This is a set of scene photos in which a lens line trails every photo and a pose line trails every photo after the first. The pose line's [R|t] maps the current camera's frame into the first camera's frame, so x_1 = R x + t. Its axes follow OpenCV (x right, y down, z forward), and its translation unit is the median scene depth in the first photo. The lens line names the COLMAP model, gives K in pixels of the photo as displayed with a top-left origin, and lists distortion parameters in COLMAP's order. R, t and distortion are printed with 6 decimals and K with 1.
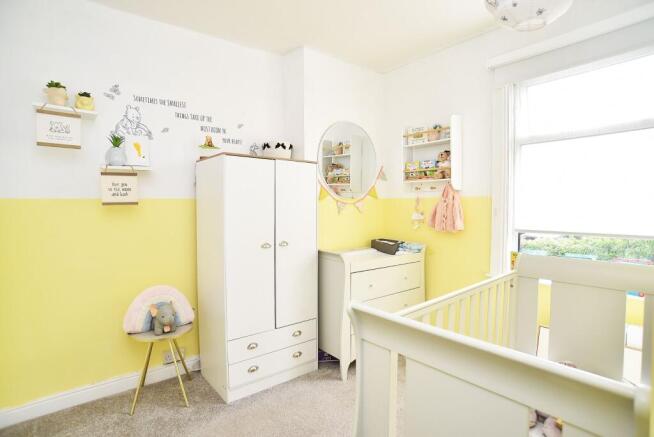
lens RADIAL K [[348.5, 0, 327.2], [0, 348.5, 218.8], [0, 0, 1]] dist [-0.002366, 0.000595]
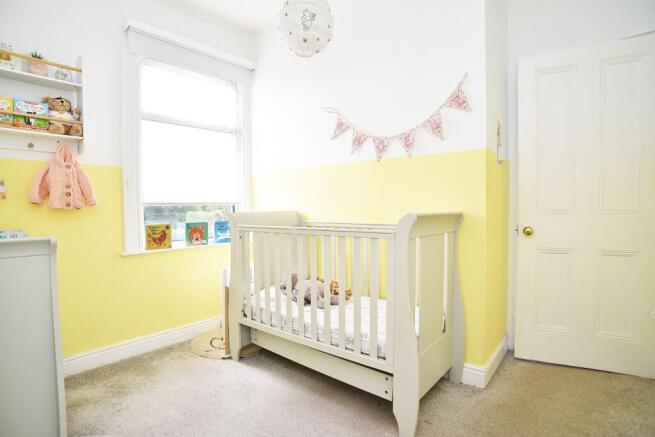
lens RADIAL K [[349.0, 0, 327.7], [0, 349.0, 217.0], [0, 0, 1]] dist [-0.002366, 0.000595]
pose [[-0.188453, -0.030908, 0.981596, -0.476545], [0.046220, 0.998118, 0.040302, 0.051060], [-0.980994, 0.052965, -0.186670, 0.581522]]
